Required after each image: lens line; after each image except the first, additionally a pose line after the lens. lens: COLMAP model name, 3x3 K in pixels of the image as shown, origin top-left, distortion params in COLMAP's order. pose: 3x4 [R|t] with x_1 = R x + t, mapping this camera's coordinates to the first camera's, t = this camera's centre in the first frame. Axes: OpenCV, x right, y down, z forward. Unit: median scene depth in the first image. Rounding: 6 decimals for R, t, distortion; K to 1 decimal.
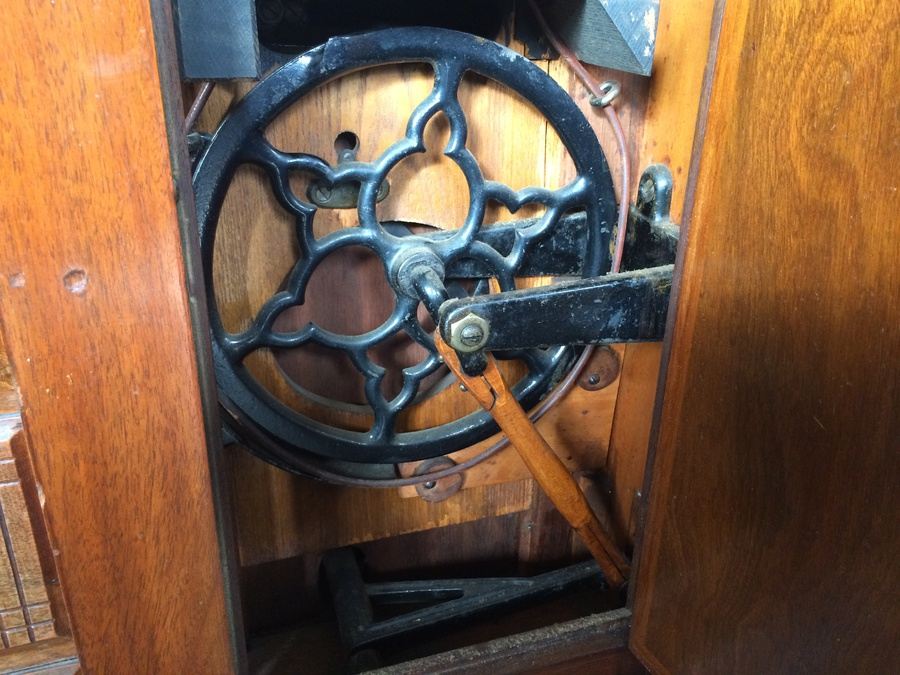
lens RADIAL K [[758.1, 0, 455.3], [0, 758.1, 333.0], [0, 0, 1]] dist [0.061620, -0.090686]
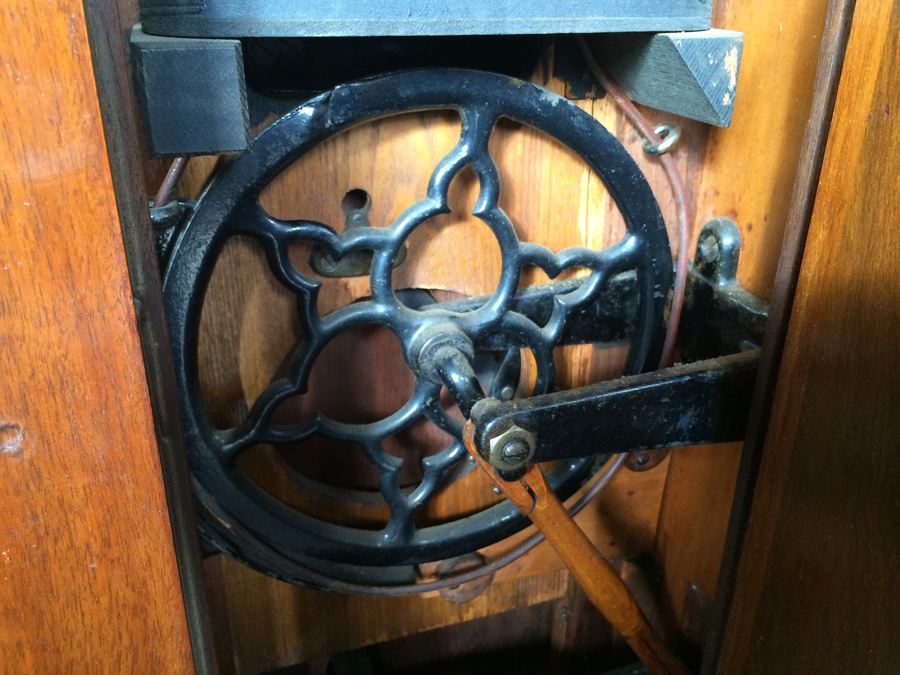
lens RADIAL K [[765.2, 0, 456.1], [0, 765.2, 332.5], [0, 0, 1]] dist [0.064838, -0.104467]
pose [[0.999943, -0.010502, -0.001728, -0.031271], [0.010509, 0.999935, 0.004359, -0.104549], [0.001682, -0.004377, 0.999989, 0.145960]]
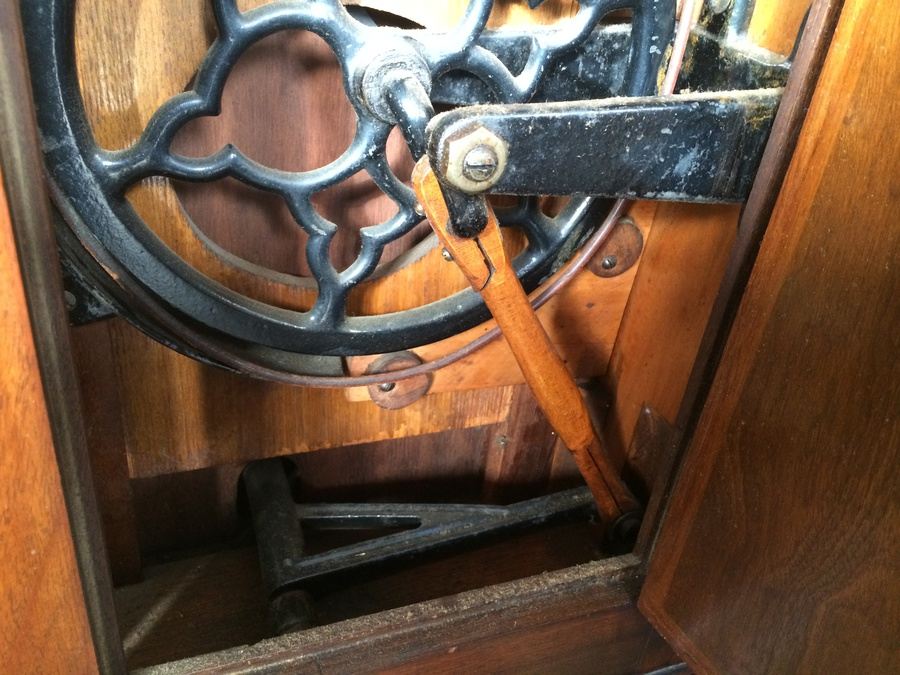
lens RADIAL K [[765.2, 0, 456.1], [0, 765.2, 332.5], [0, 0, 1]] dist [0.064838, -0.104467]
pose [[0.995035, 0.057332, 0.081352, -0.034855], [-0.067292, 0.989809, 0.125496, 0.052026], [-0.073328, -0.130347, 0.988753, 0.279139]]
